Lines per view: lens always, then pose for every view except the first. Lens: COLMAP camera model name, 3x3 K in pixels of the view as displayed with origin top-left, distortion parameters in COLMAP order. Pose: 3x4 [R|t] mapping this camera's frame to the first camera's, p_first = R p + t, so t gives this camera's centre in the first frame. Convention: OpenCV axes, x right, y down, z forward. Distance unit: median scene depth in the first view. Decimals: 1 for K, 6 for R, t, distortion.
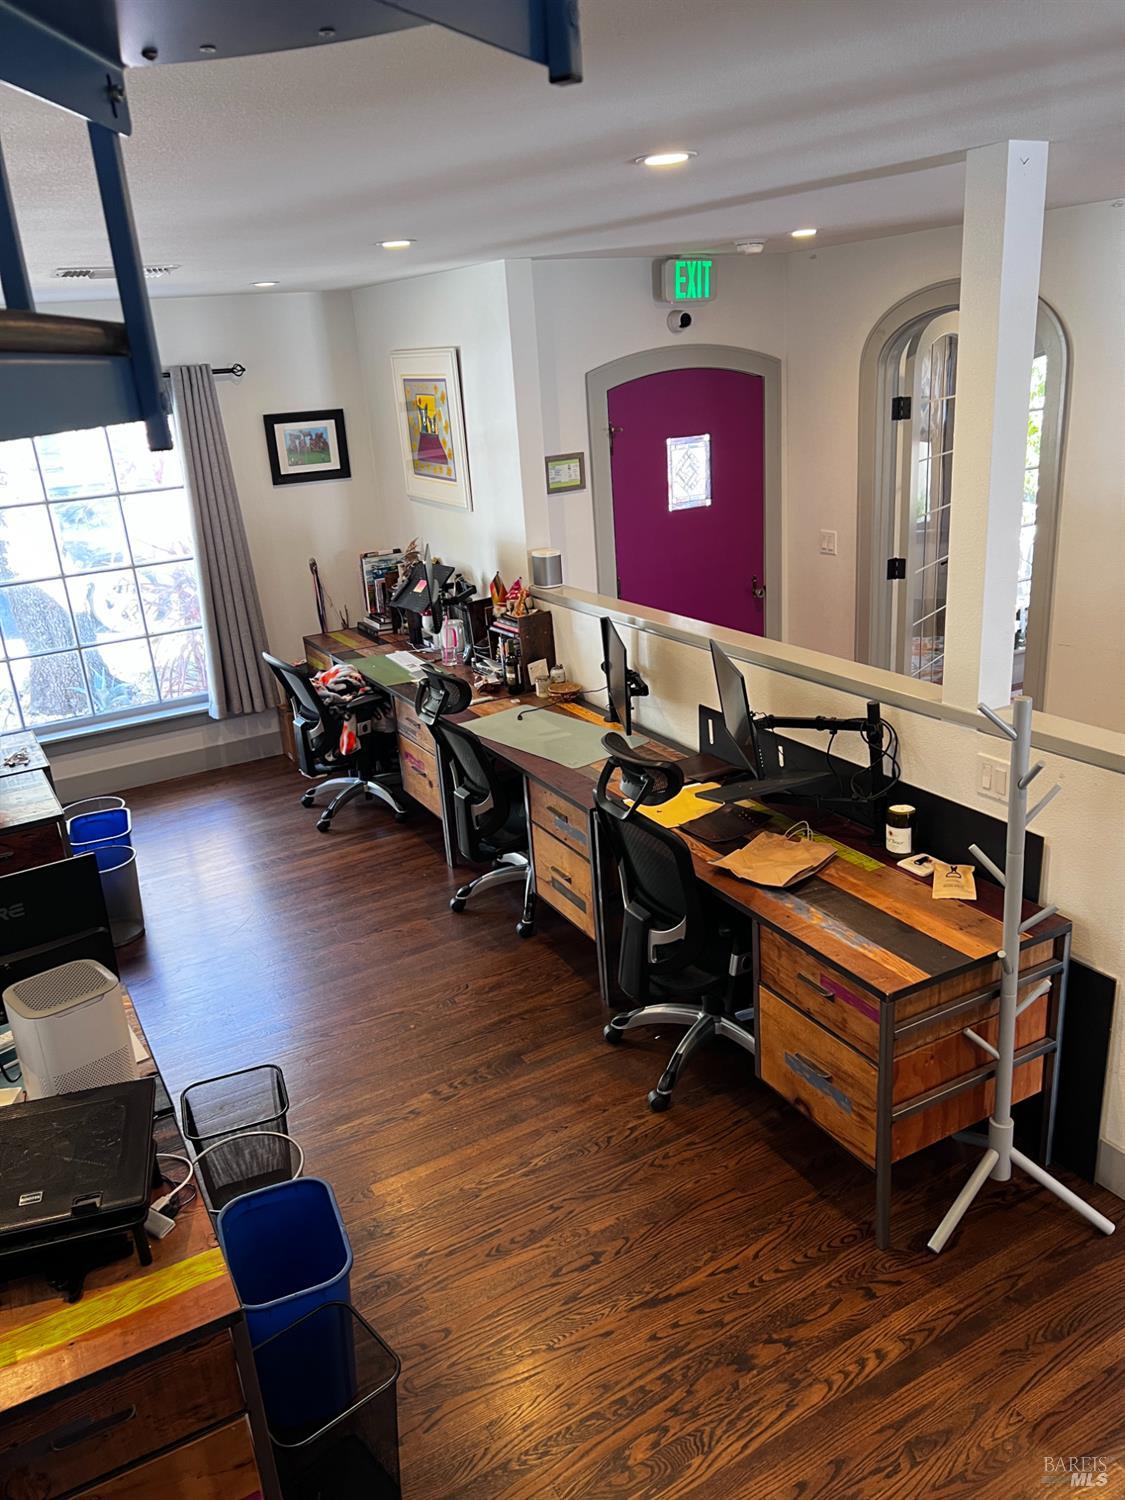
lens RADIAL K [[1147.3, 0, 562.5], [0, 1147.3, 750.0], [0, 0, 1]] dist [0.121910, -0.165032]
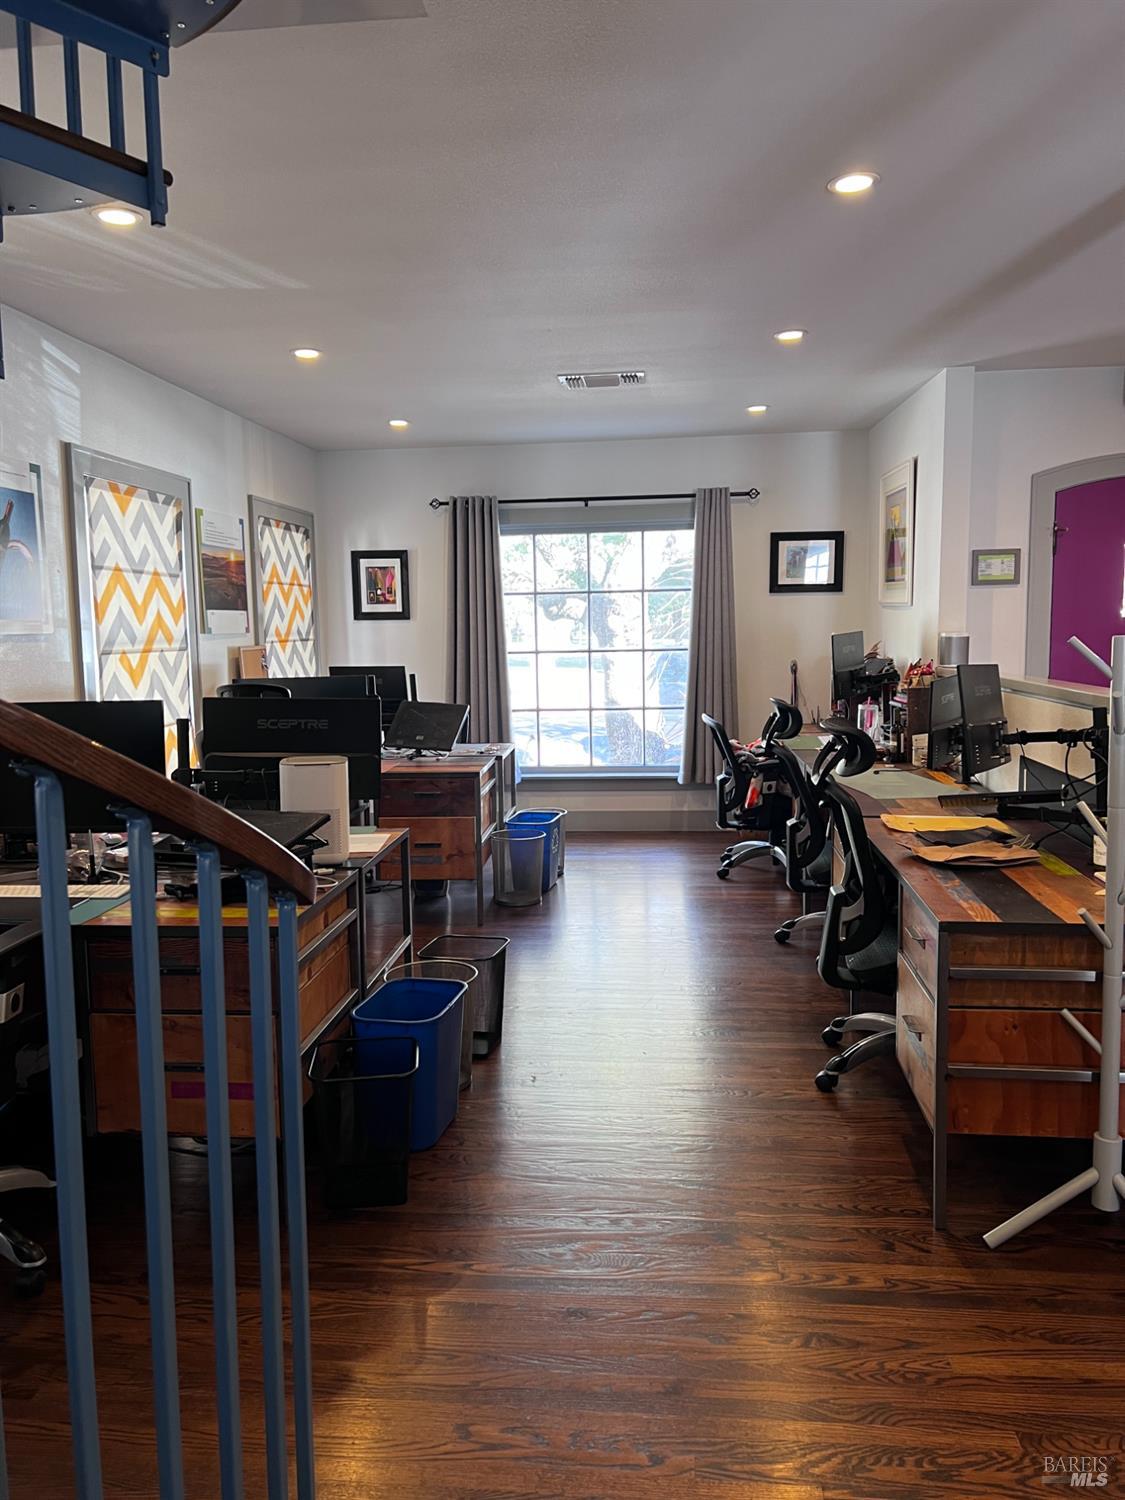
lens RADIAL K [[1147.3, 0, 562.5], [0, 1147.3, 750.0], [0, 0, 1]] dist [0.121910, -0.165032]
pose [[0.824523, 0.121598, -0.552608, 0.265583], [-0.228354, 0.965080, -0.128357, 0.131670], [0.517703, 0.232023, 0.823498, -0.008201]]
